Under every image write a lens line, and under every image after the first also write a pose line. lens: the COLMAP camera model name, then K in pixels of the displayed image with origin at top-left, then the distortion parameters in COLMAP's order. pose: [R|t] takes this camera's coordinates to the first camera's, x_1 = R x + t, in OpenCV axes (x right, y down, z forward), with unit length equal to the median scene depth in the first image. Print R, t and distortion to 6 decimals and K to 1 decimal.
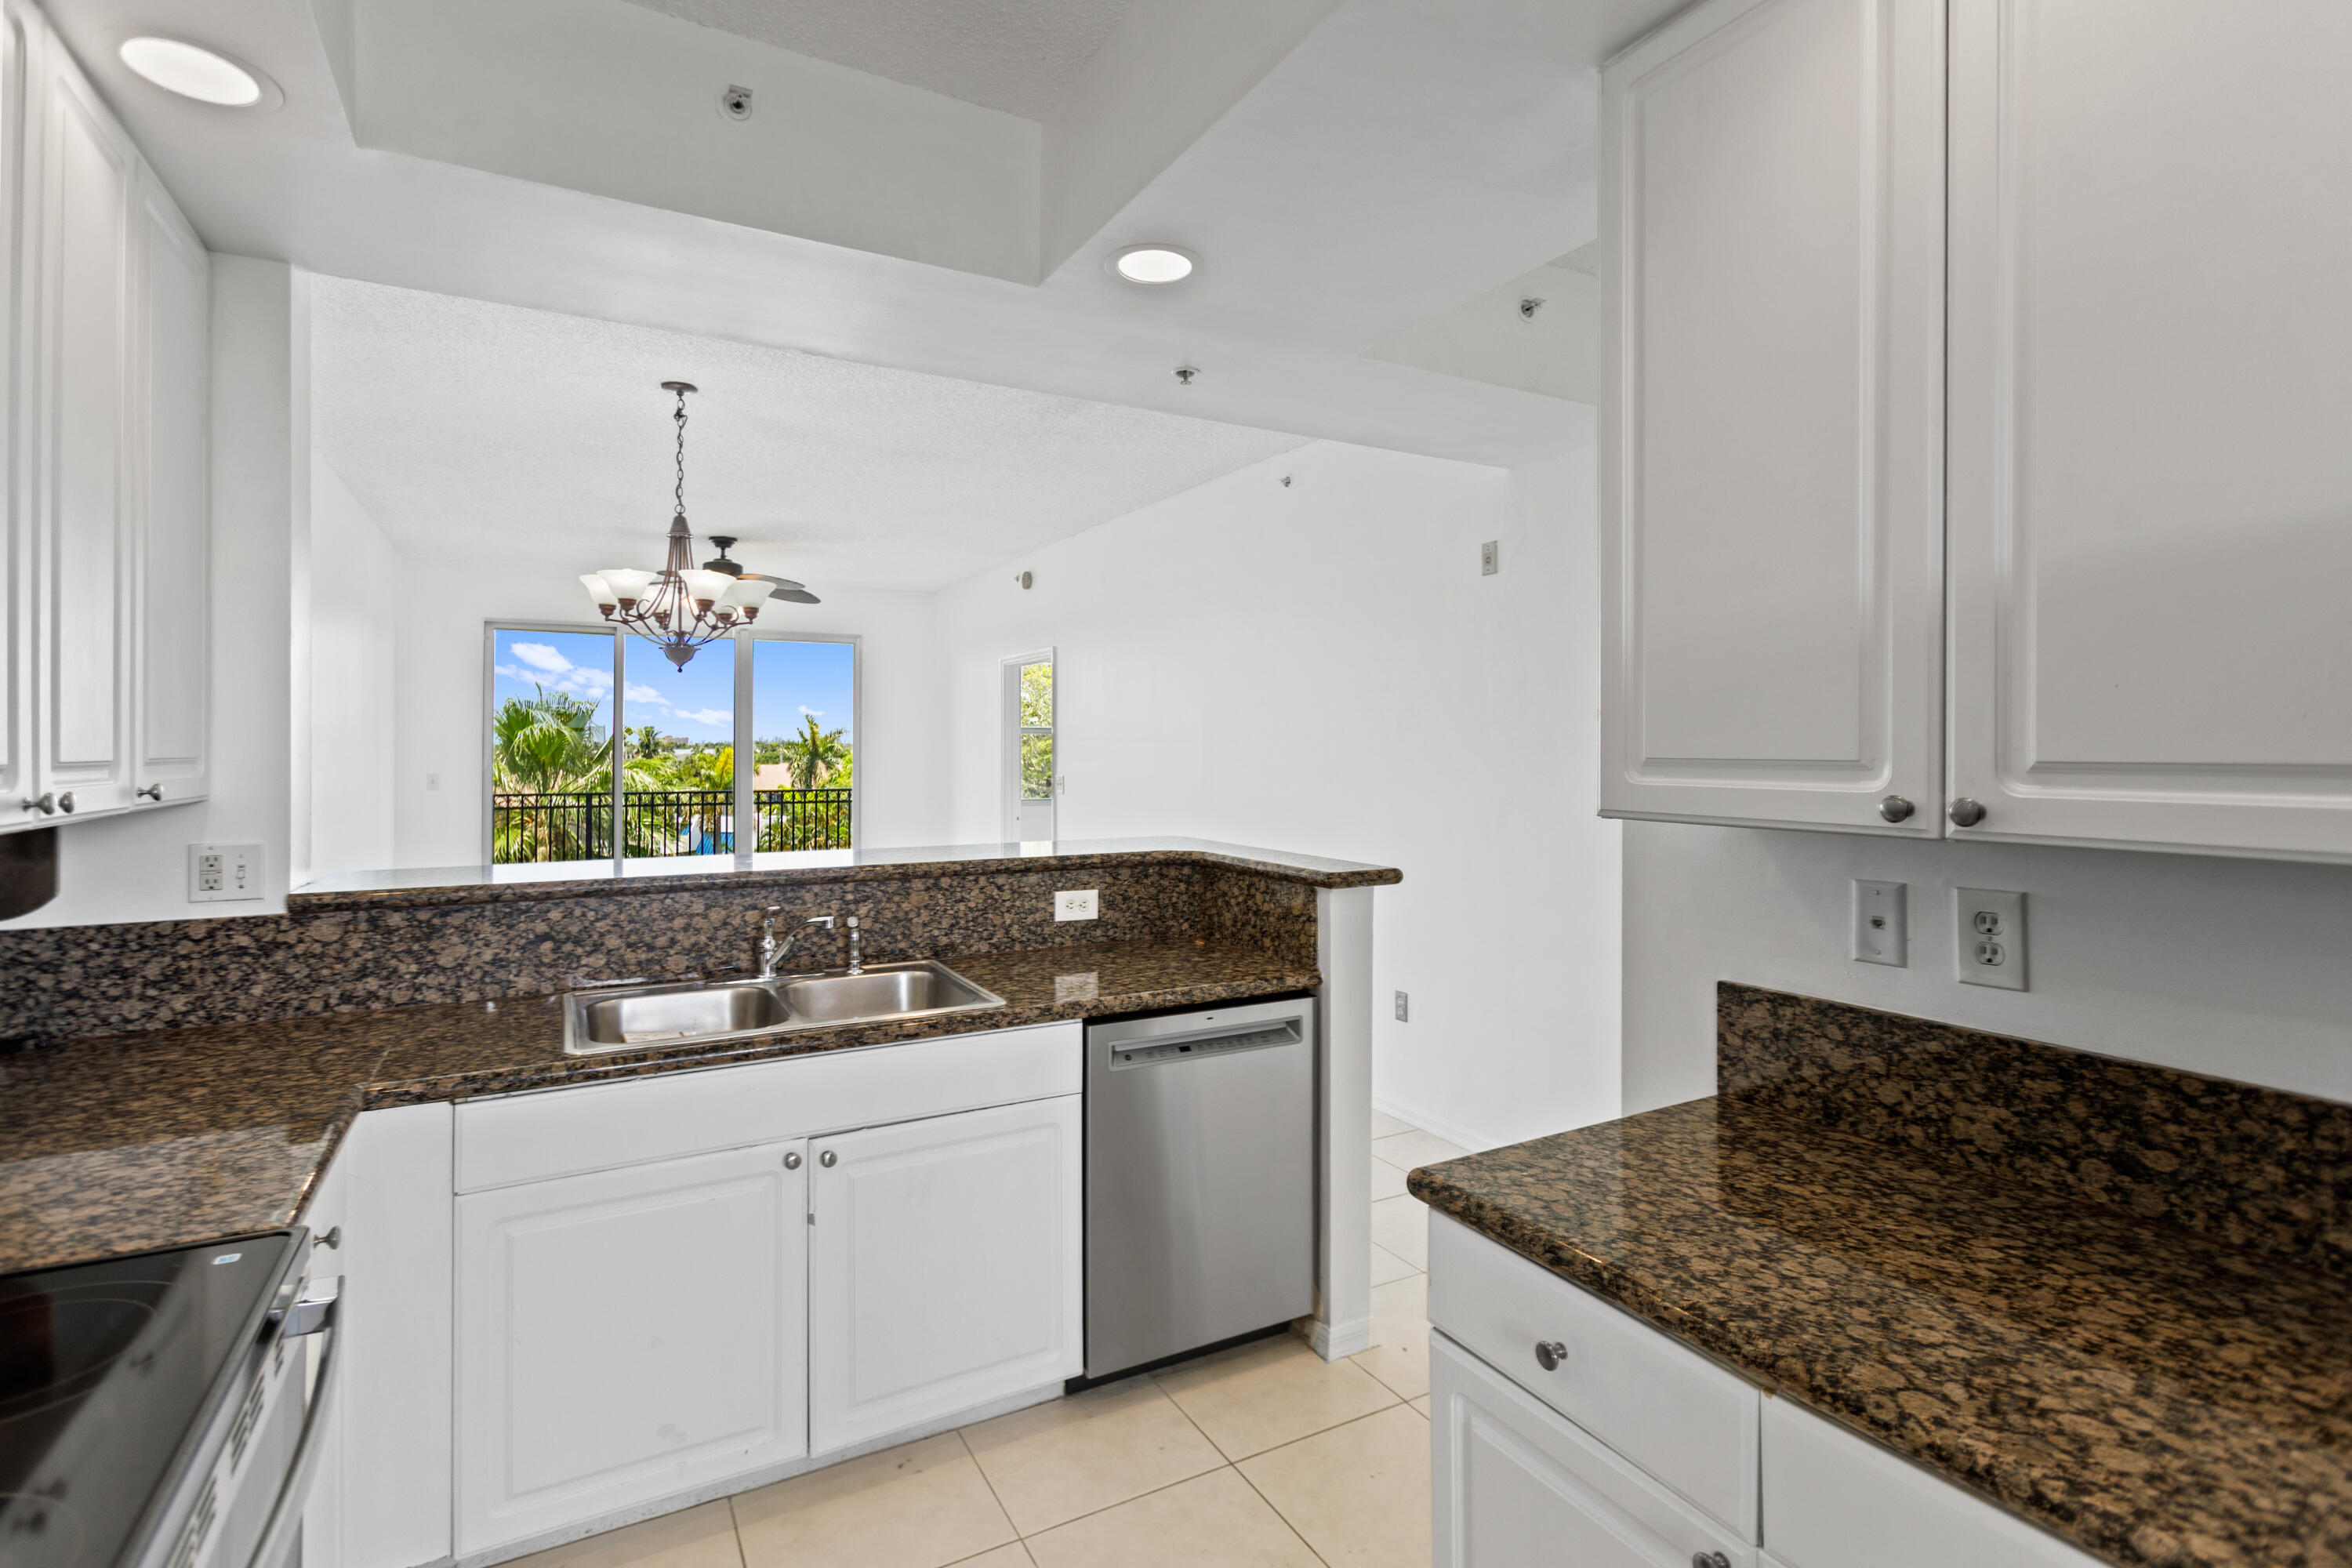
lens RADIAL K [[1125.8, 0, 1181.0], [0, 1125.8, 742.3], [0, 0, 1]] dist [0.003265, 0.000375]
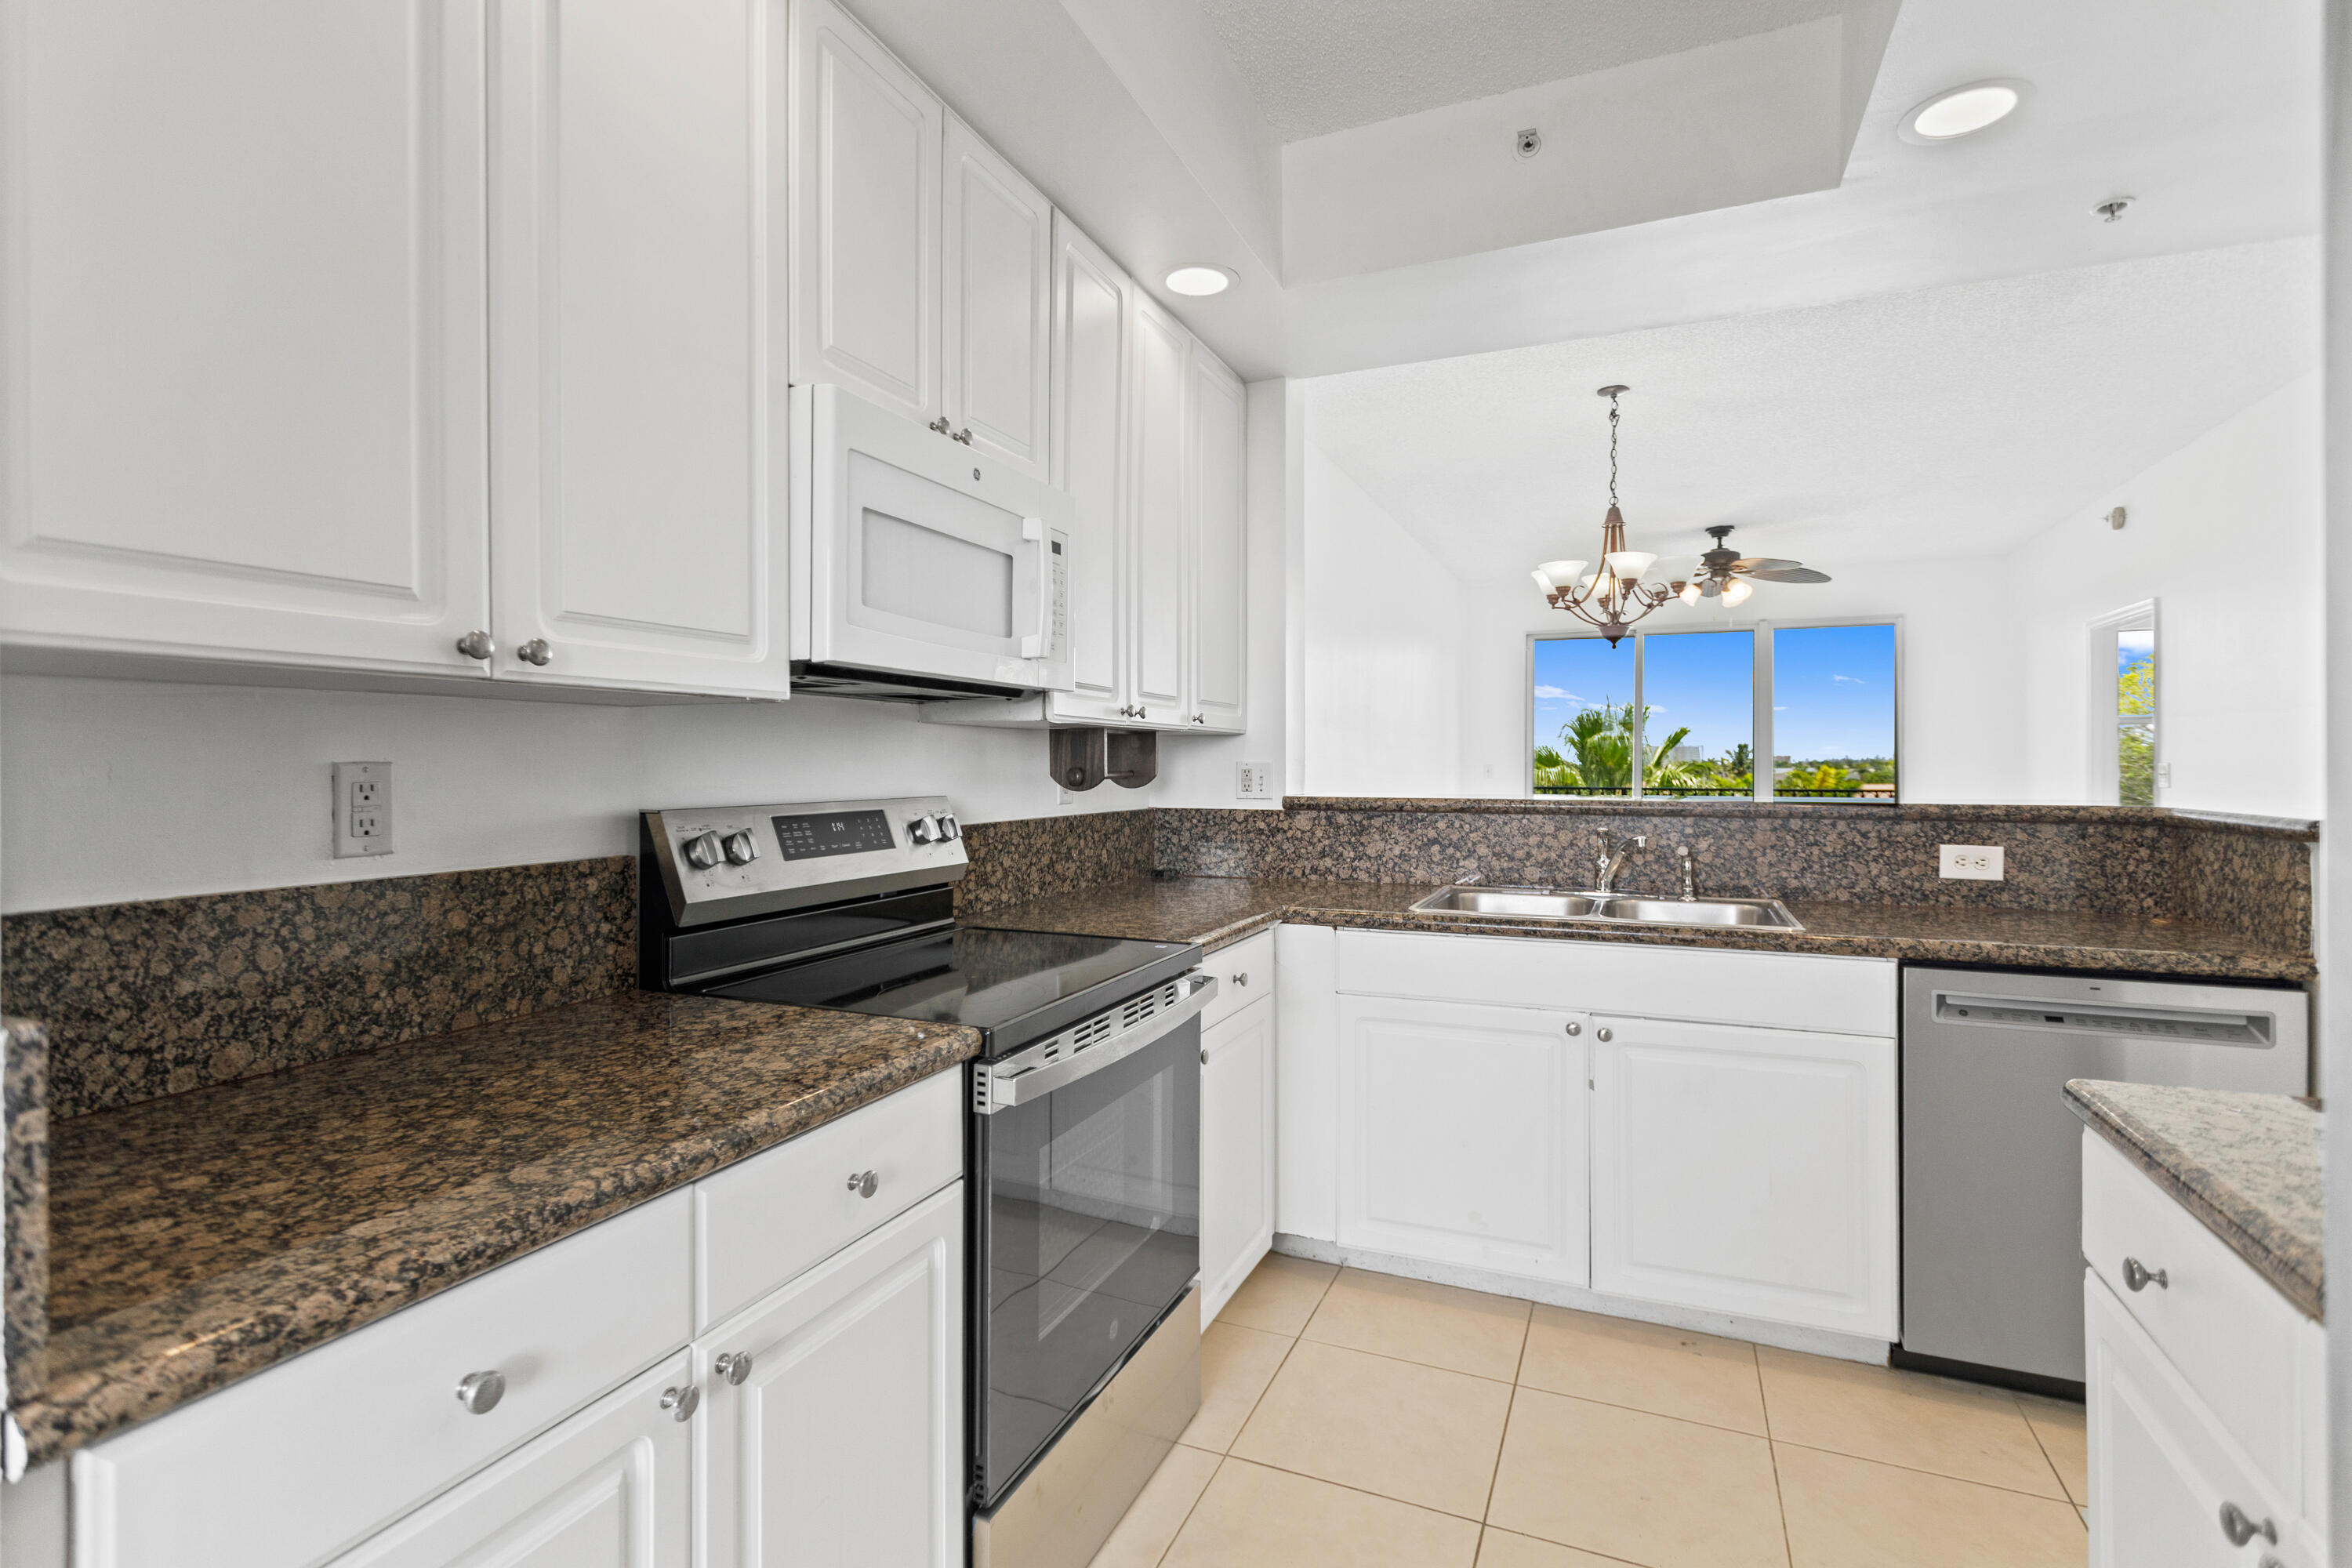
lens RADIAL K [[1136.3, 0, 1167.5], [0, 1136.3, 757.7], [0, 0, 1]] dist [0.003810, 0.001086]
pose [[0.610505, -0.007451, -0.791977, 0.269564], [0.004564, 0.999972, -0.005890, 0.078397], [0.791999, -0.000019, 0.610522, -0.039930]]
